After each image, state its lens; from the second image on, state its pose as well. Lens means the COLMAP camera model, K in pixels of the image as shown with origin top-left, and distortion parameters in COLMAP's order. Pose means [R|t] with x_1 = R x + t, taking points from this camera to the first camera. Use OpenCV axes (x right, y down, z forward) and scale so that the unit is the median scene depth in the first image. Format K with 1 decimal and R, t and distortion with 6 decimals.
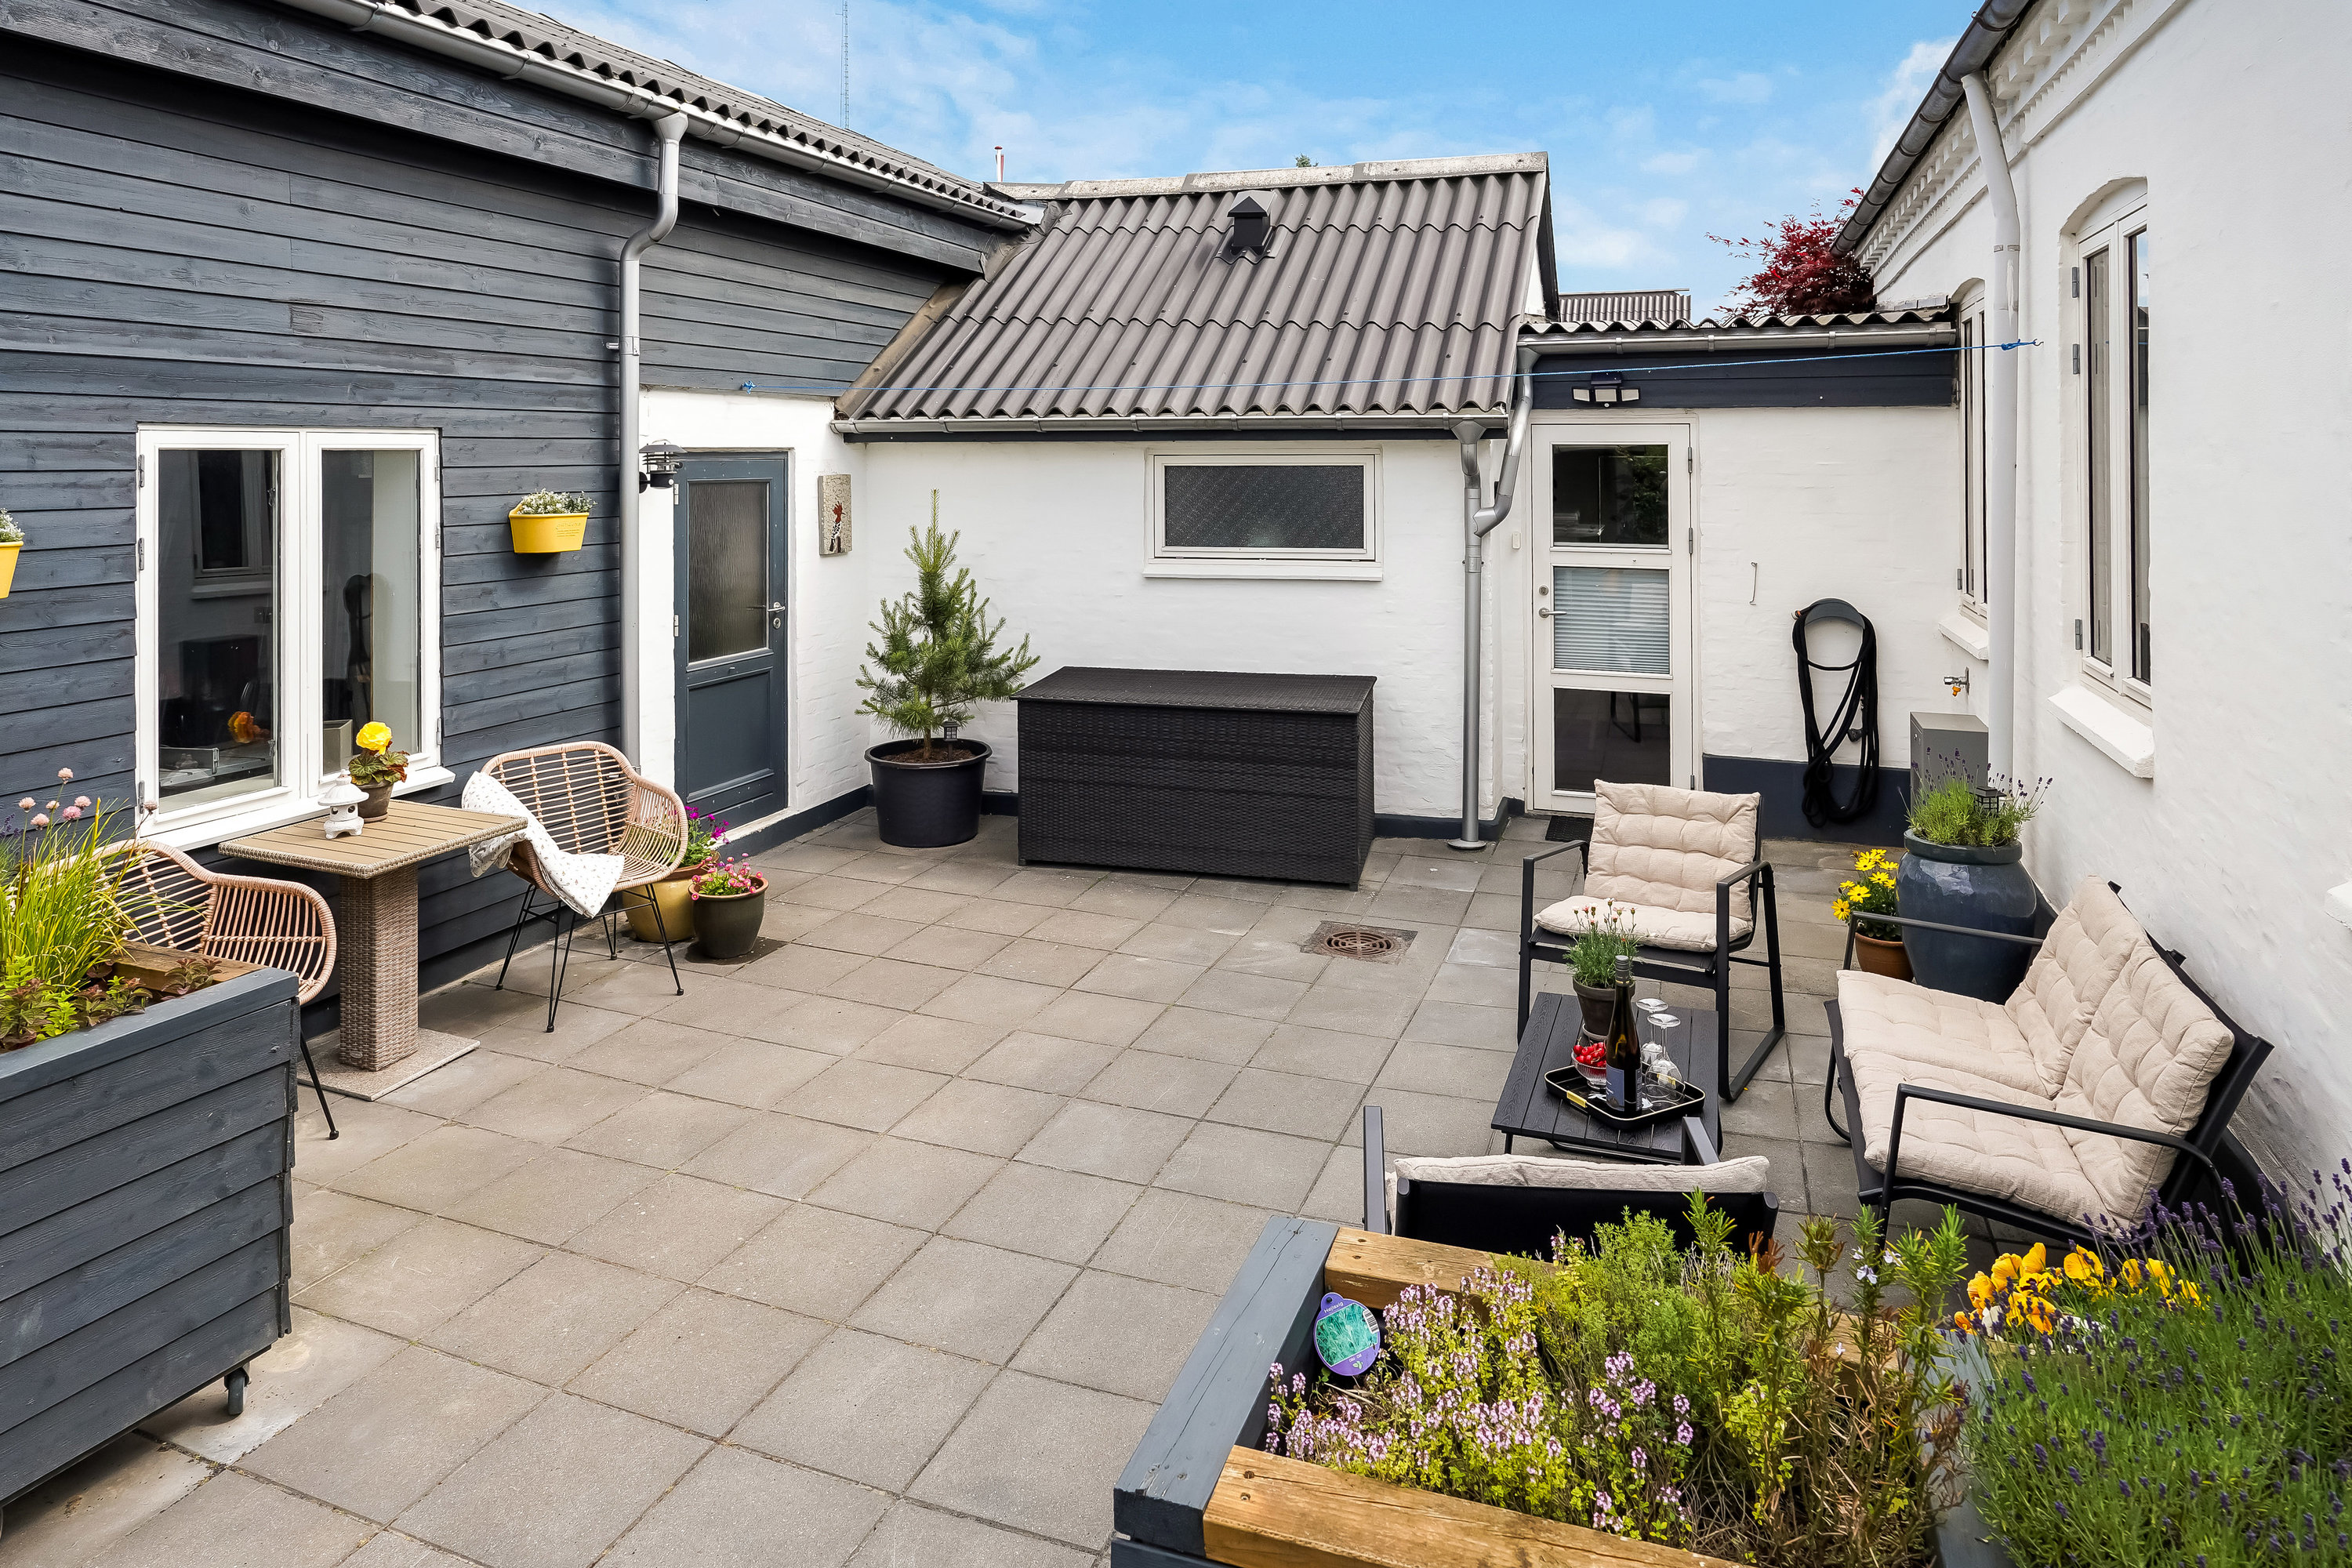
lens RADIAL K [[1384.7, 0, 1174.8], [0, 1384.7, 462.6], [0, 0, 1]] dist [-0.004488, -0.000266]
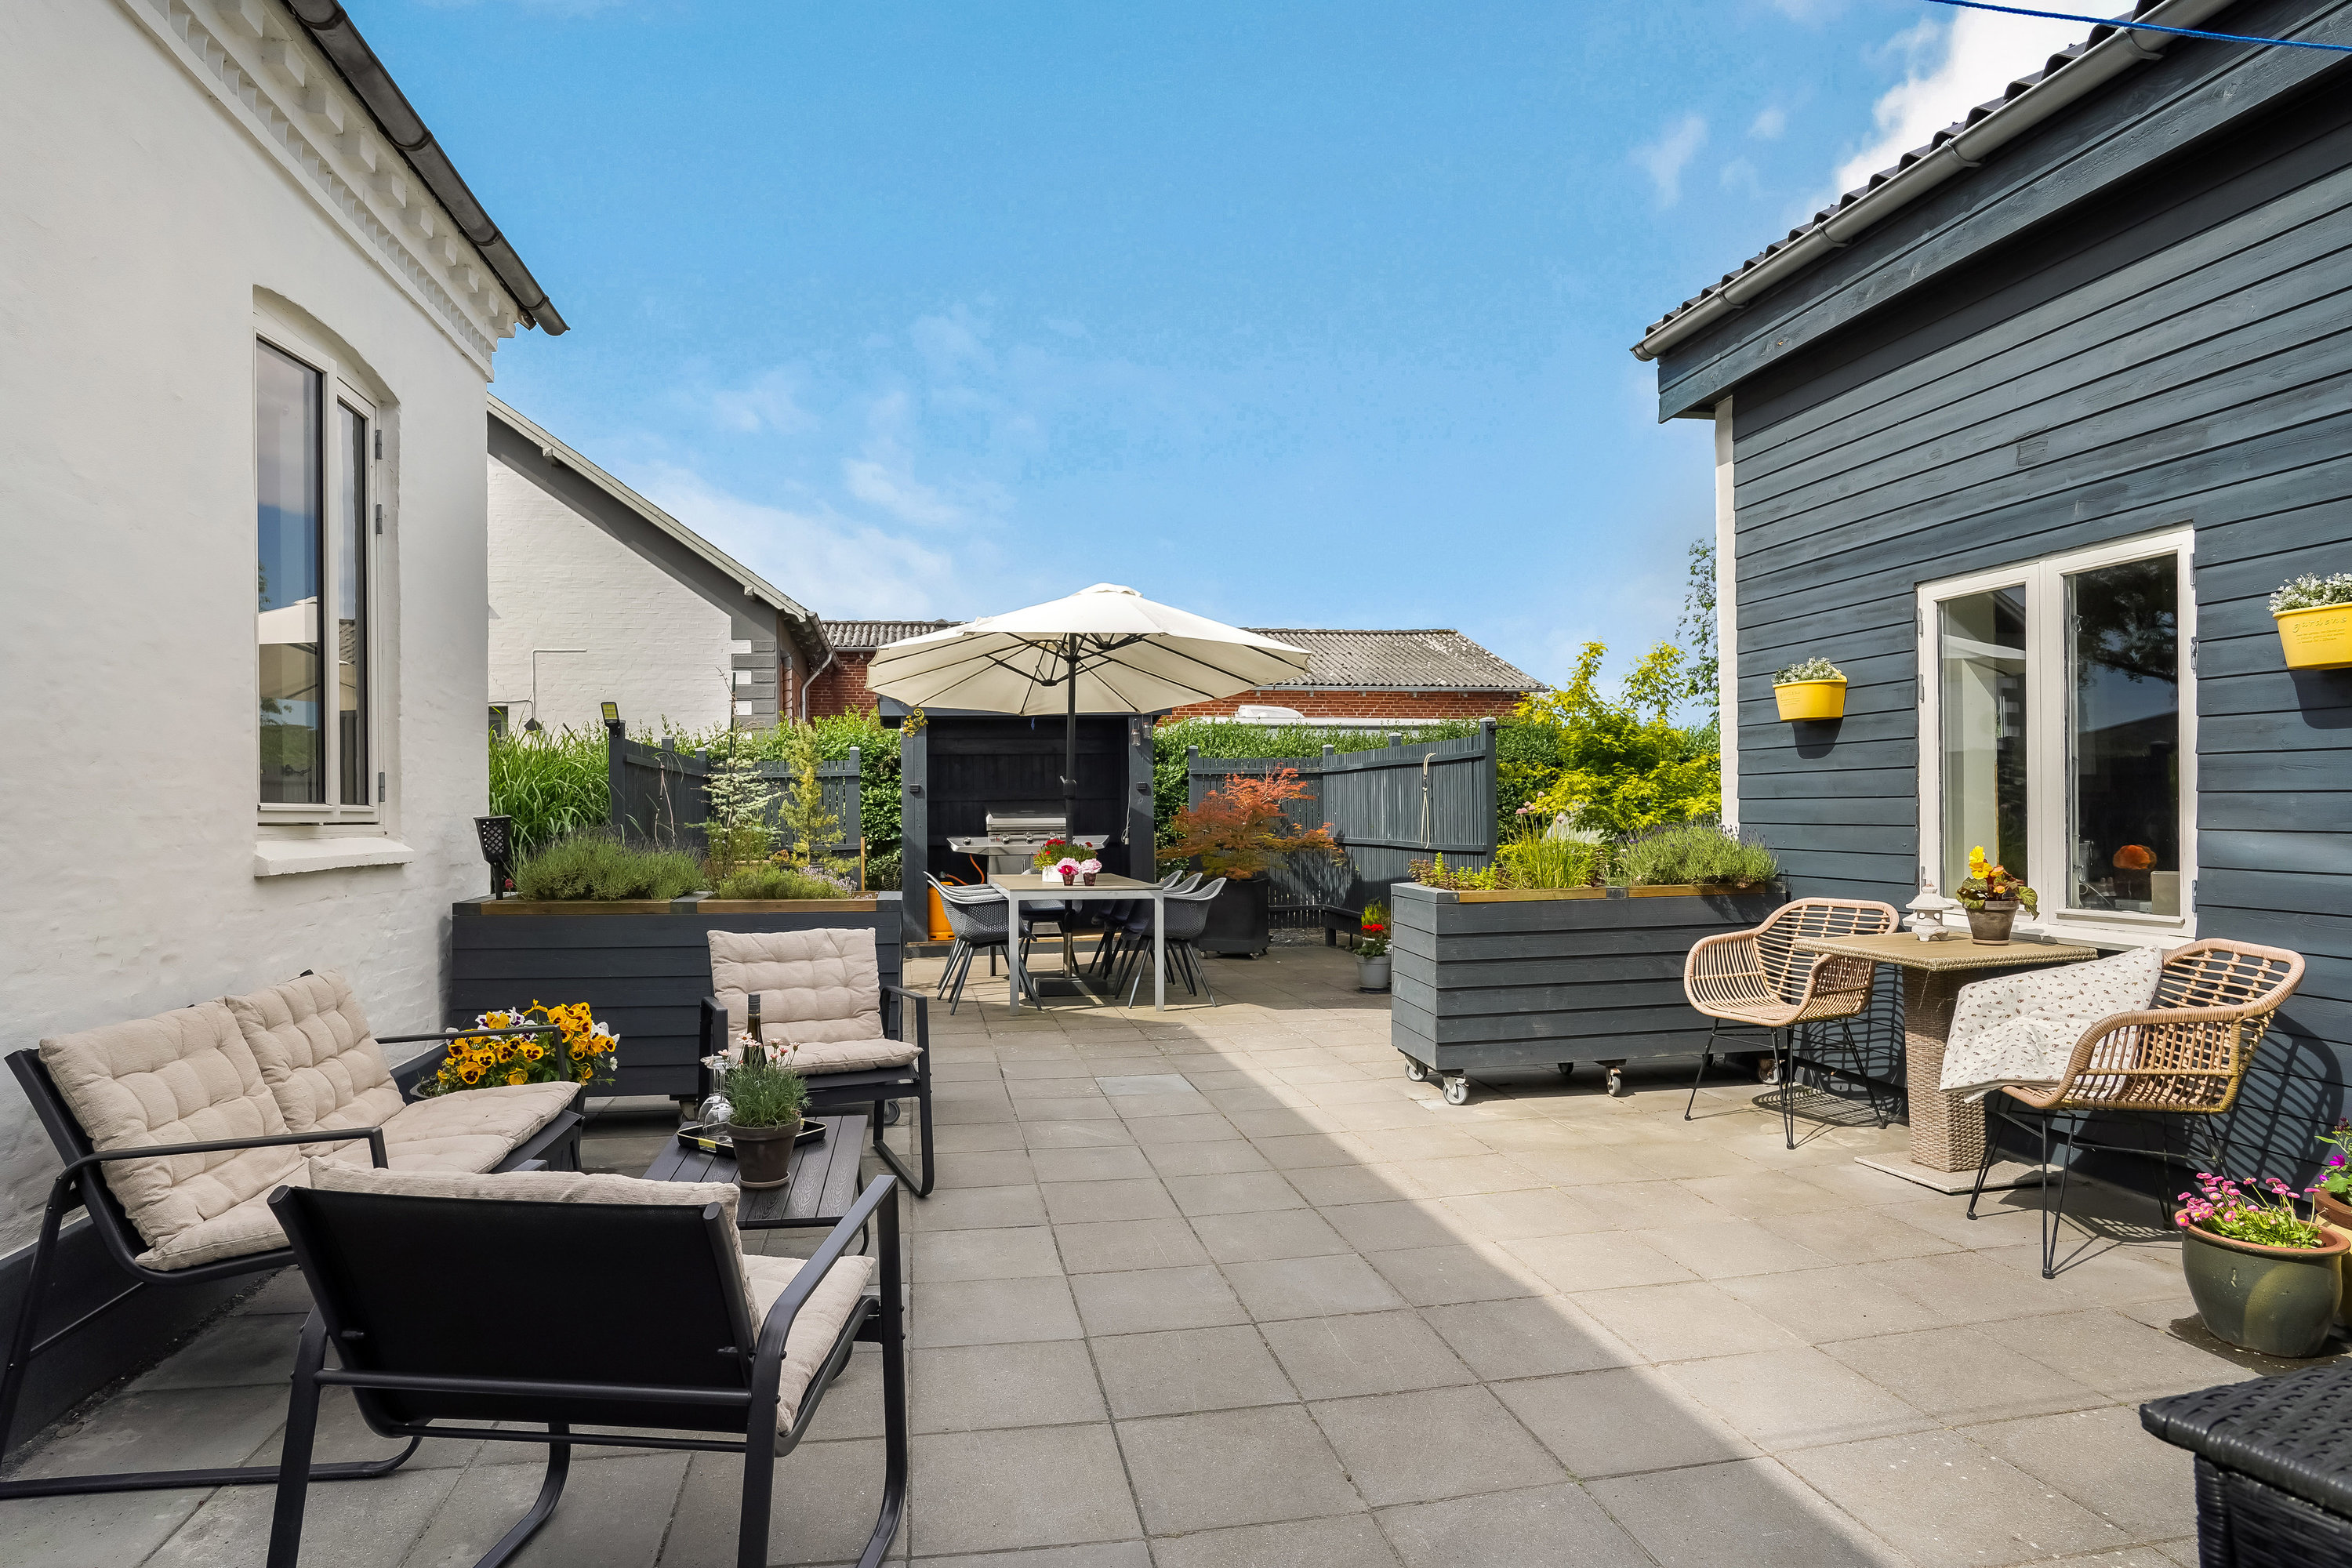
lens RADIAL K [[1368.1, 0, 1176.0], [0, 1368.1, 784.0], [0, 0, 1]] dist [0.000189, 0.000500]
pose [[-0.855067, -0.004059, -0.518502, 0.361878], [0.004850, 0.999863, -0.015826, 0.128804], [0.518495, -0.016047, -0.854930, 1.278175]]
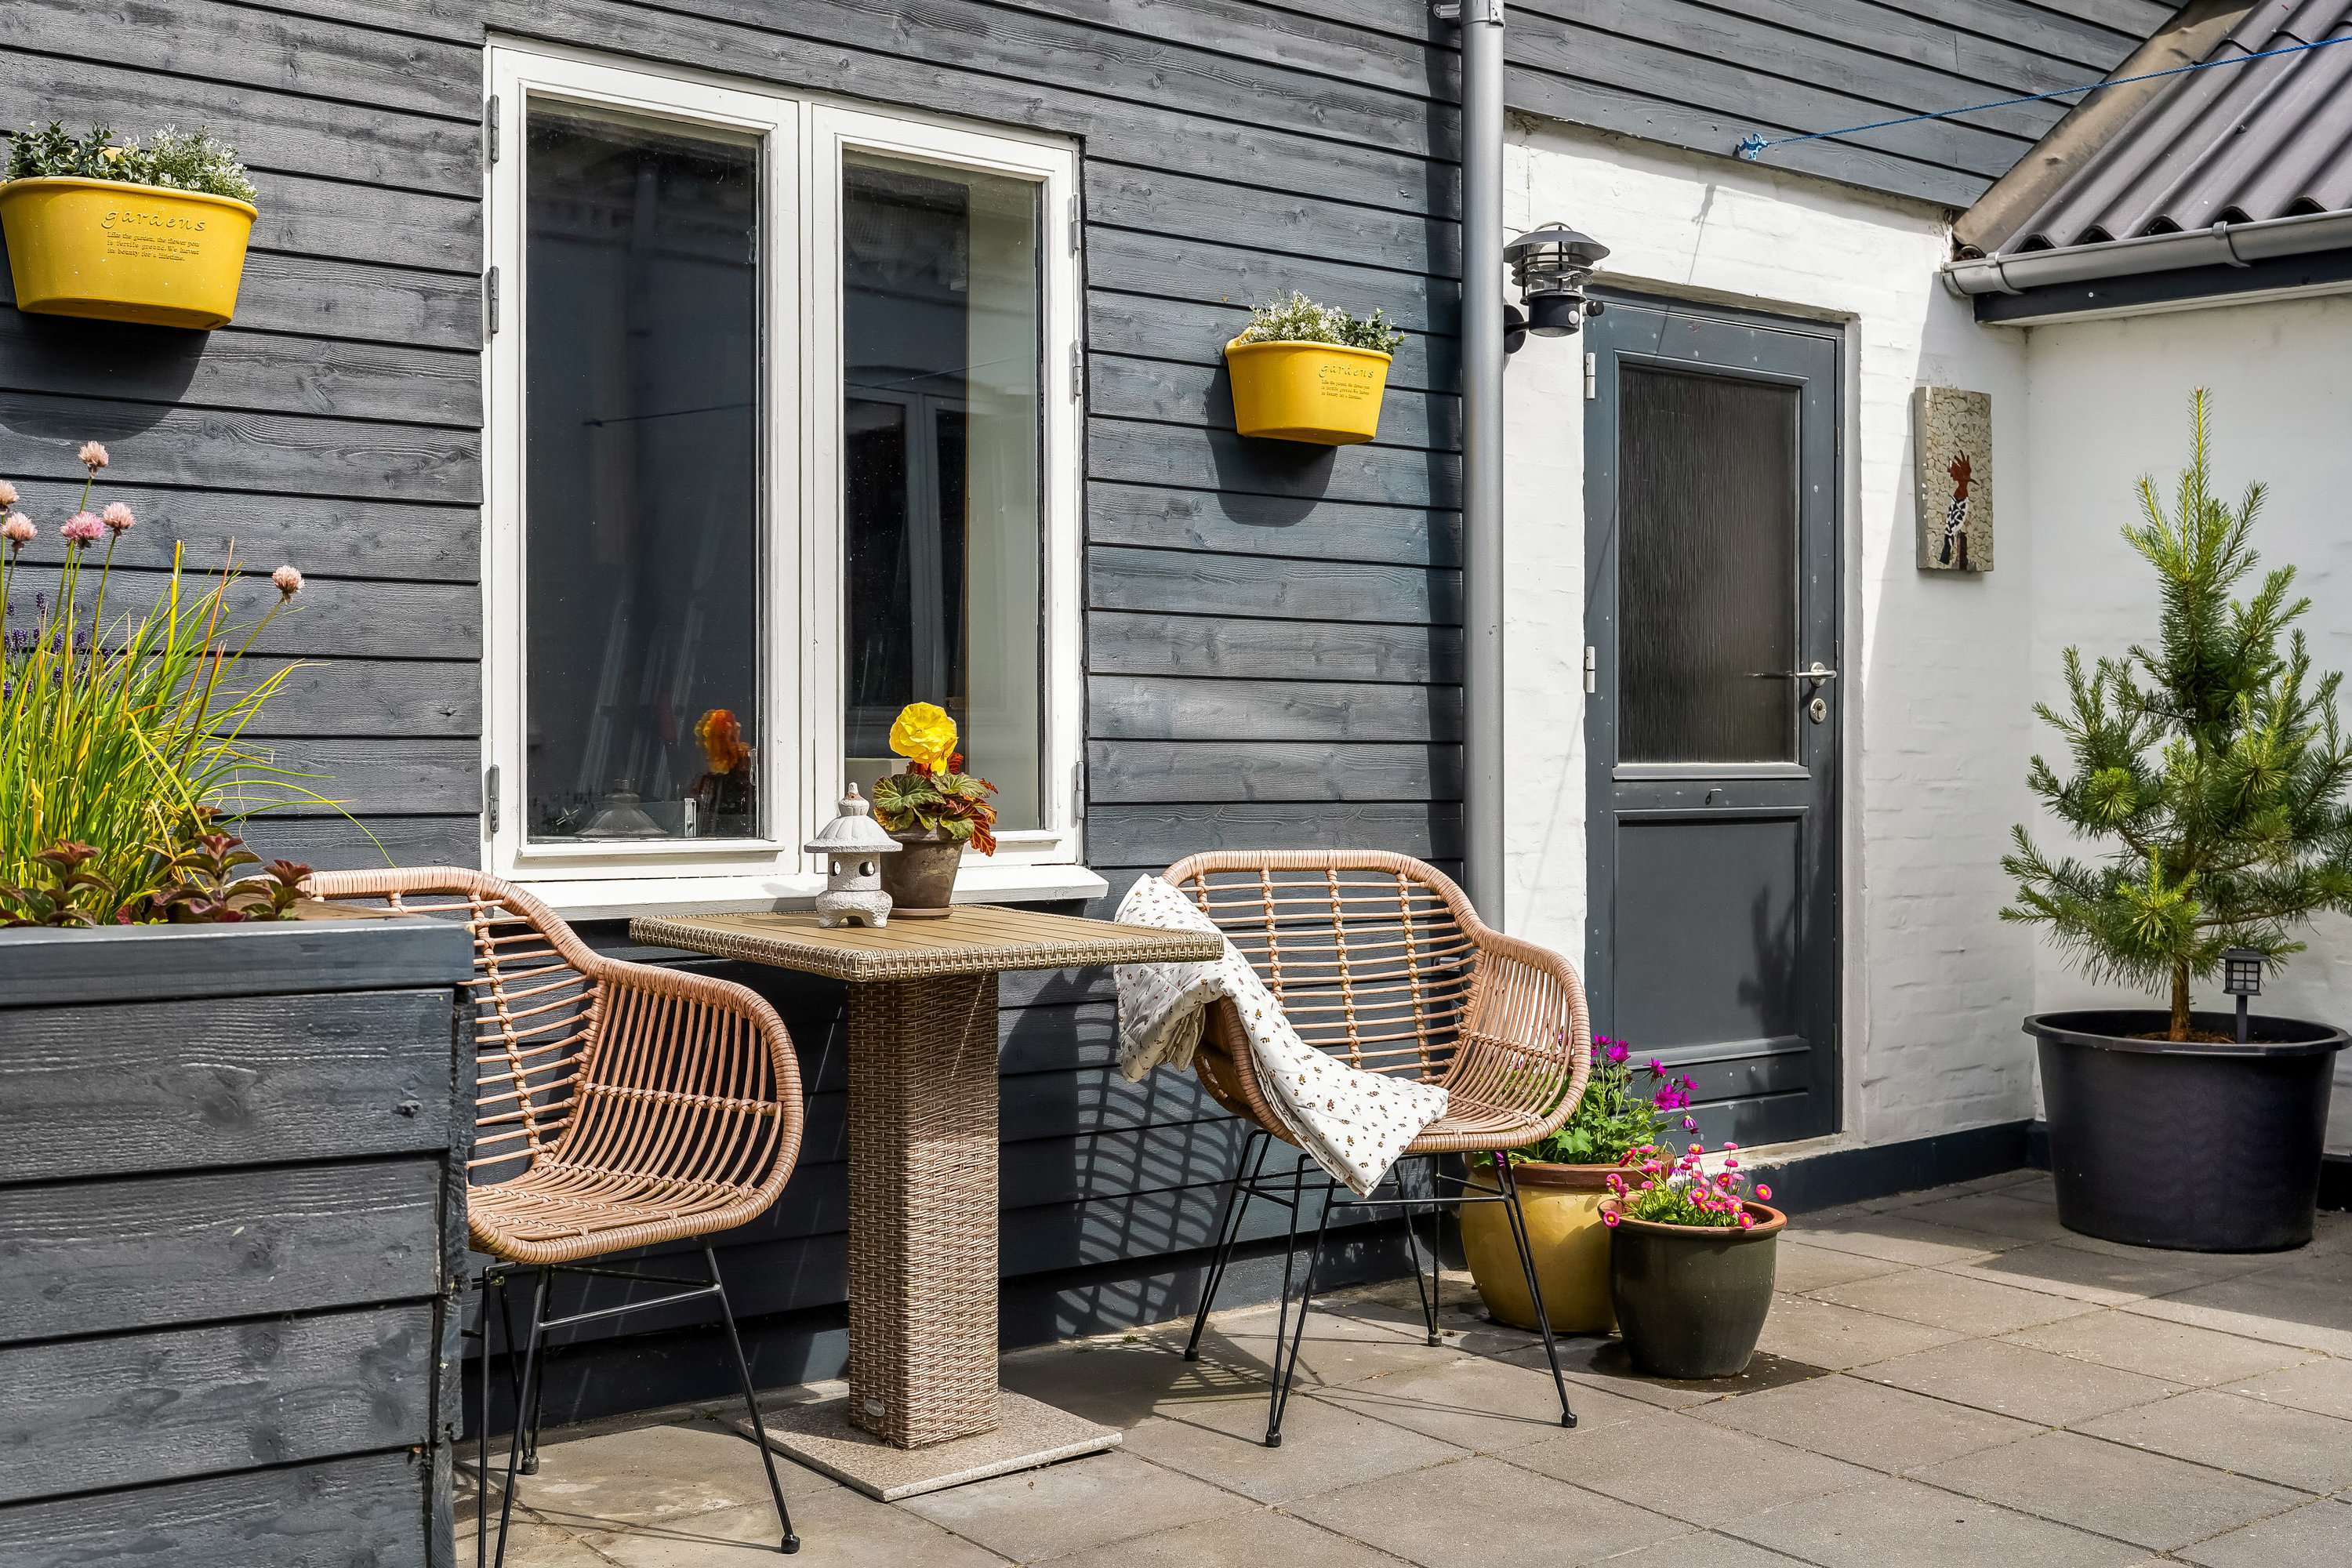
lens RADIAL K [[2531.2, 0, 1176.0], [0, 2531.2, 784.0], [0, 0, 1]] dist [-0.003690, -0.001693]
pose [[0.857479, 0.002836, -0.514512, -0.064068], [0.002271, 0.999954, 0.009297, 0.171186], [0.514514, -0.009140, 0.857433, 0.269757]]
